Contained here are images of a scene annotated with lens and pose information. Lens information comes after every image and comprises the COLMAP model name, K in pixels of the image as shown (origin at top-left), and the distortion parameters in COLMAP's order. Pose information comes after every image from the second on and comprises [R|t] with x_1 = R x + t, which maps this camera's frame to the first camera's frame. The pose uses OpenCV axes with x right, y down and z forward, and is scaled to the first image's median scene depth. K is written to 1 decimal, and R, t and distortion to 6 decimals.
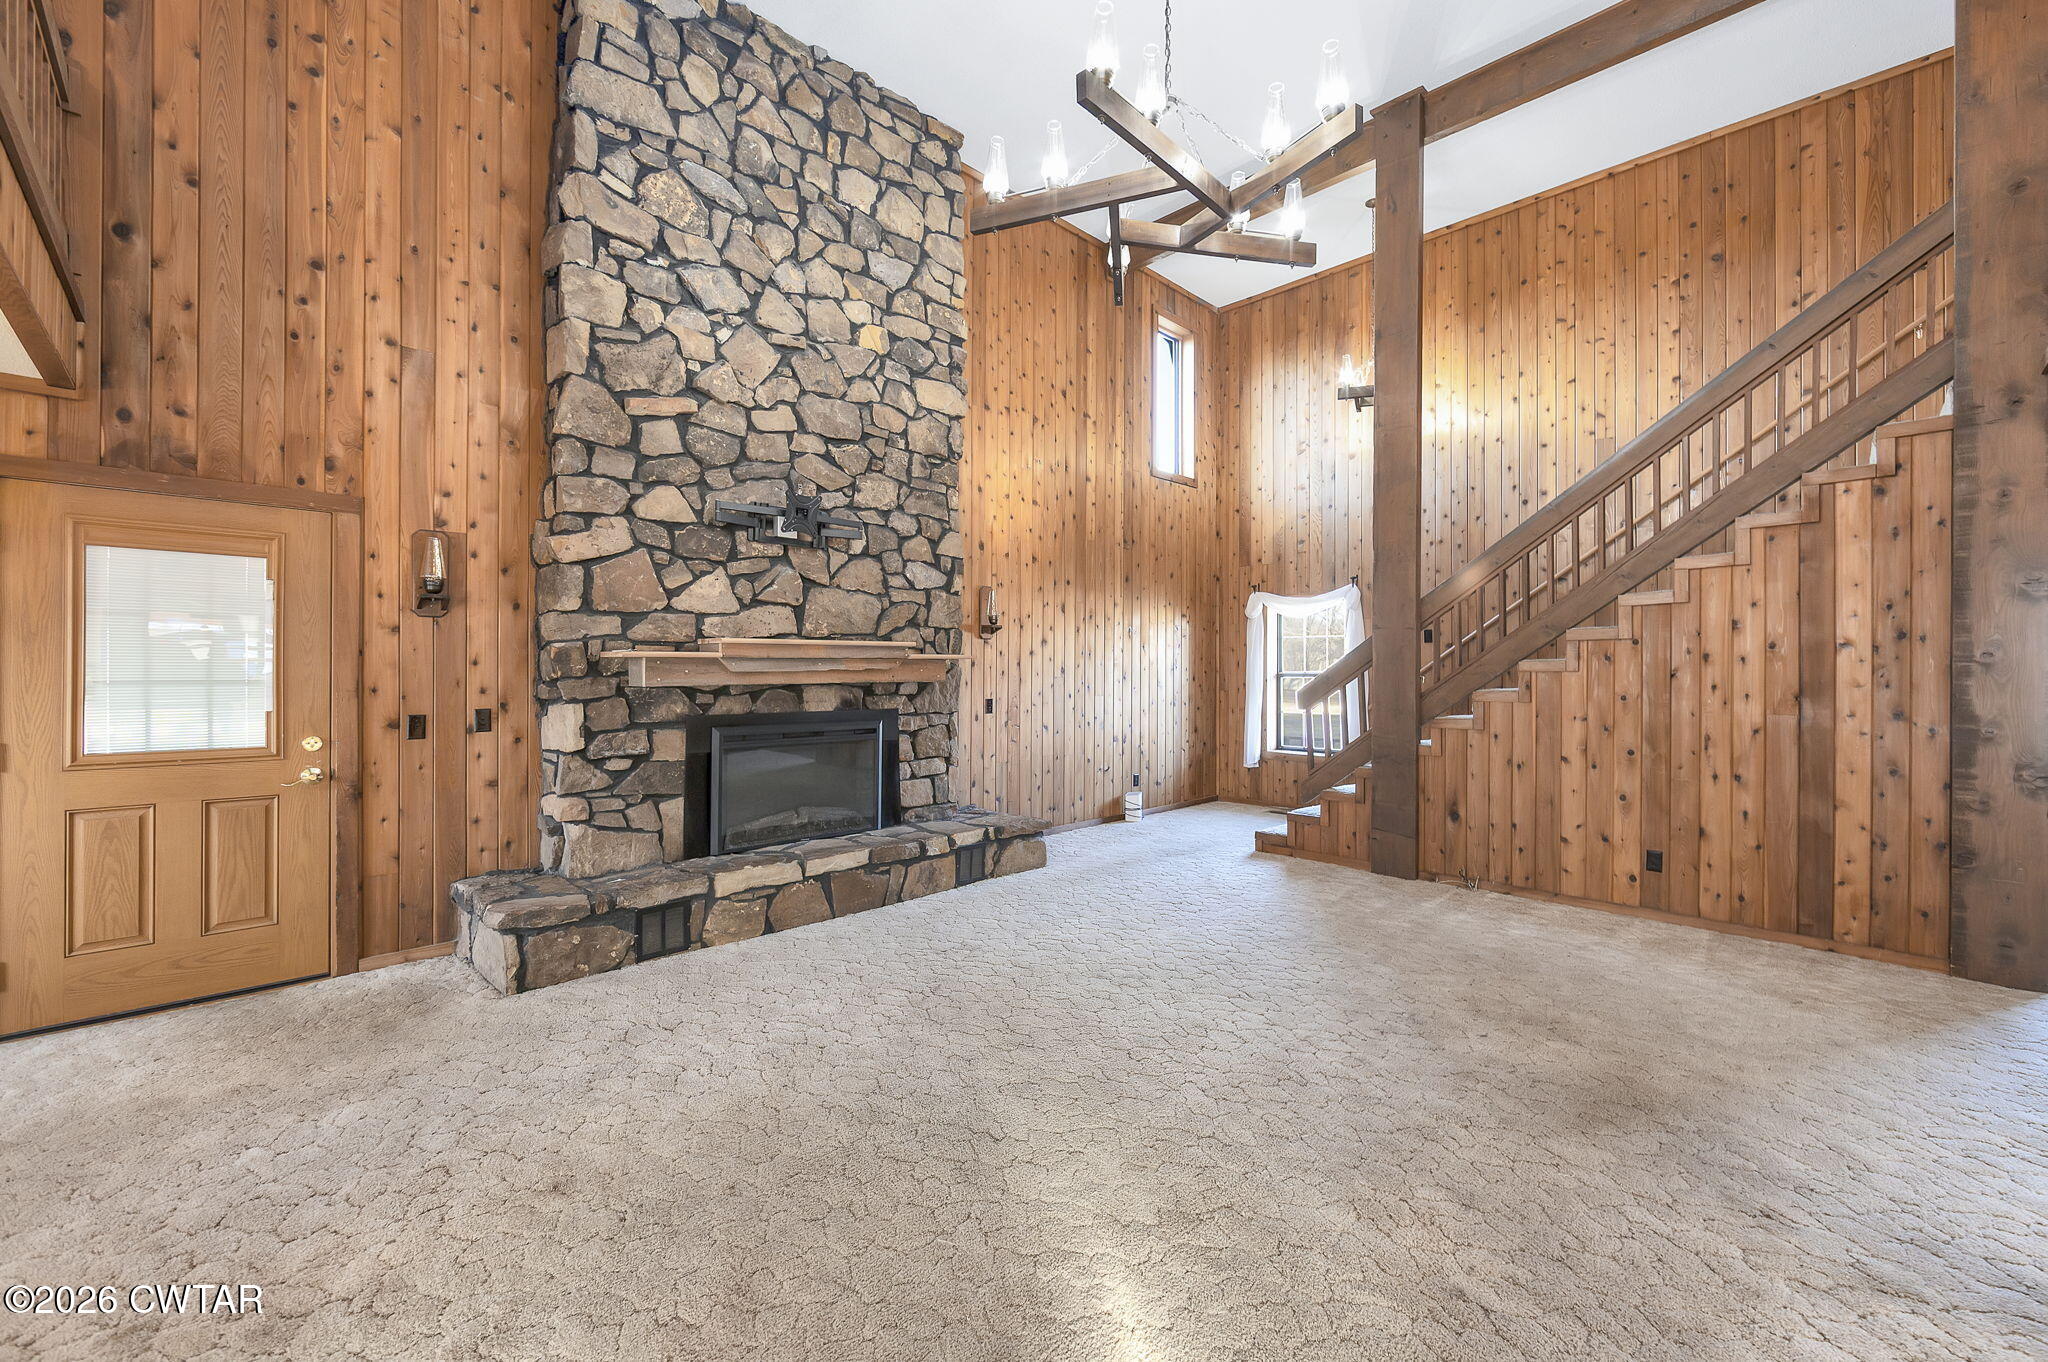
lens RADIAL K [[810.0, 0, 1043.1], [0, 810.0, 668.2], [0, 0, 1]] dist [-0.000686, -0.000223]
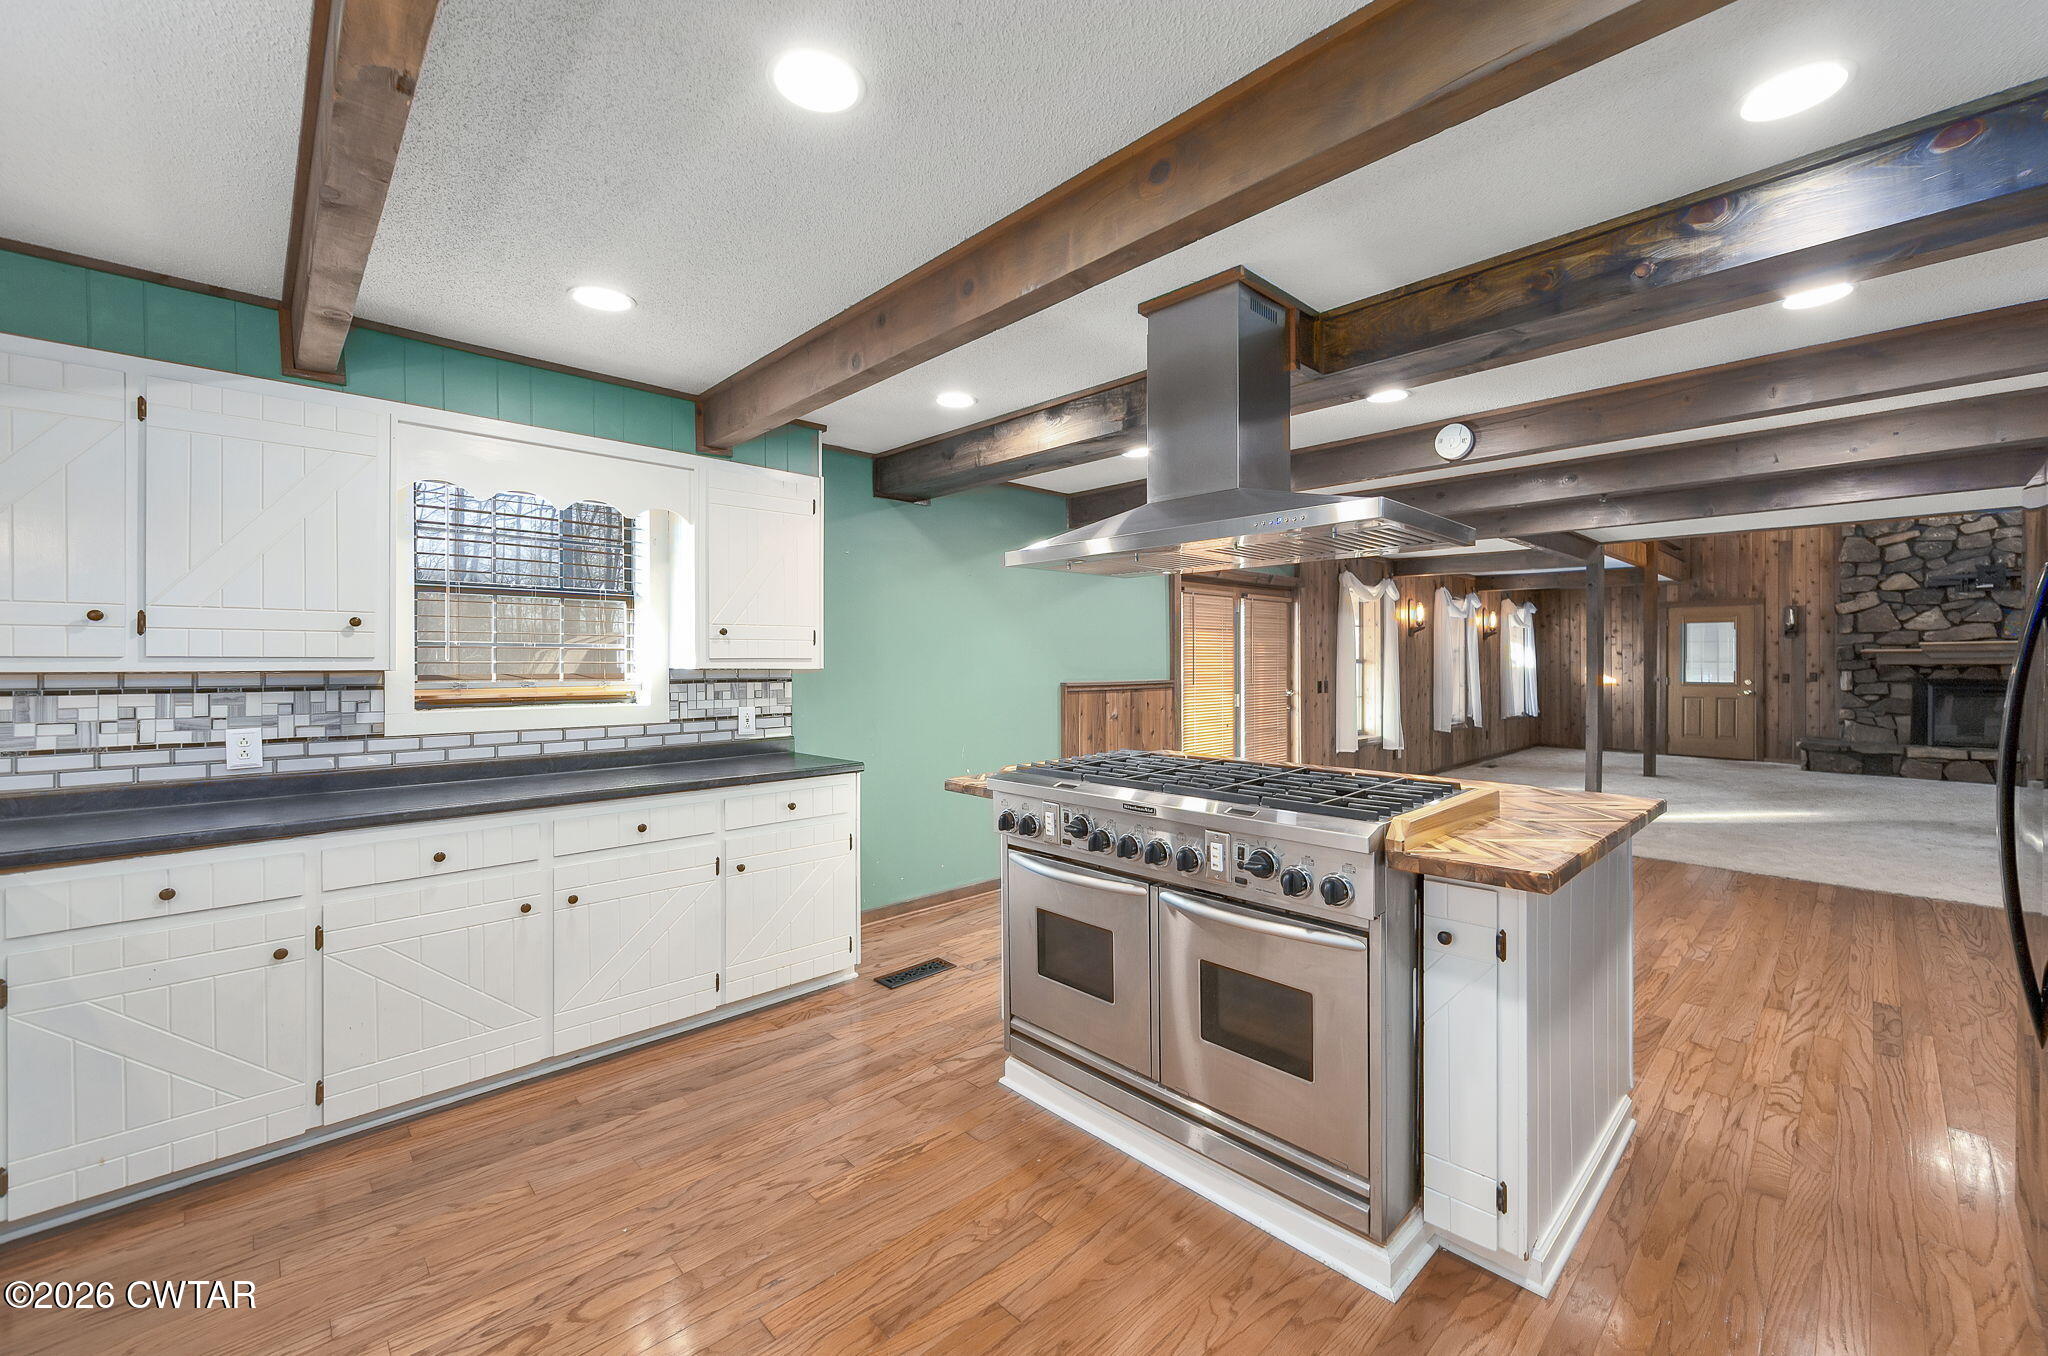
lens RADIAL K [[810.0, 0, 1043.1], [0, 810.0, 665.2], [0, 0, 1]] dist [-0.000686, -0.000223]
pose [[-0.028493, 0.004734, -0.999583, 1.864792], [0.004144, 0.999981, 0.004617, 0.004479], [0.999585, -0.004011, -0.028512, -1.312324]]
